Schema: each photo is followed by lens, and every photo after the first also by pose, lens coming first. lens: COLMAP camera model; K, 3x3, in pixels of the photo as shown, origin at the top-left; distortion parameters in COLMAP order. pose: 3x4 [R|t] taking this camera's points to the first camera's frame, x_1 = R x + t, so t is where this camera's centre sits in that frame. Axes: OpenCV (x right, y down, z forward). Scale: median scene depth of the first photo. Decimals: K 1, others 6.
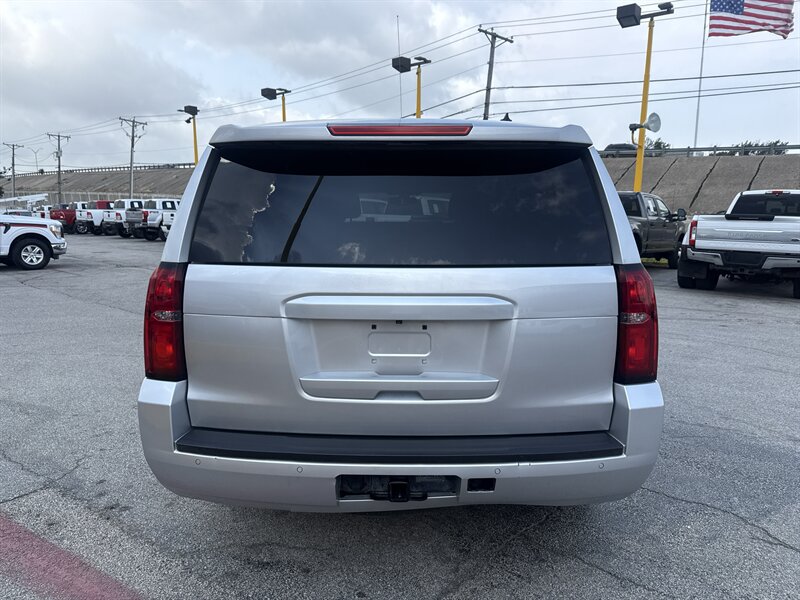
lens RADIAL K [[581.6, 0, 398.1], [0, 581.6, 309.4], [0, 0, 1]] dist [-0.032990, -0.005855]
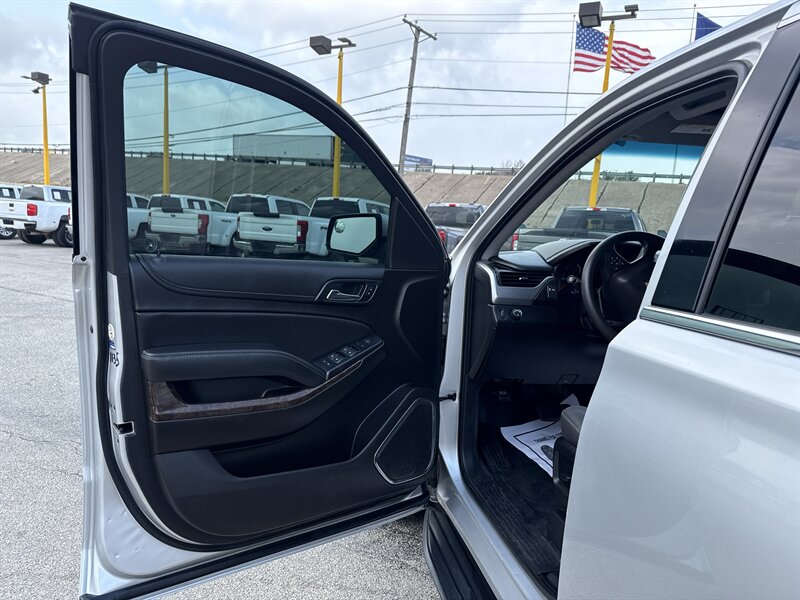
lens RADIAL K [[576.6, 0, 406.6], [0, 576.6, 305.0], [0, 0, 1]] dist [-0.026221, -0.001027]
pose [[0.970042, 0.020594, 0.242062, -0.061191], [-0.014944, 0.999572, -0.025154, -0.019425], [-0.242477, 0.020782, 0.969935, 0.142765]]
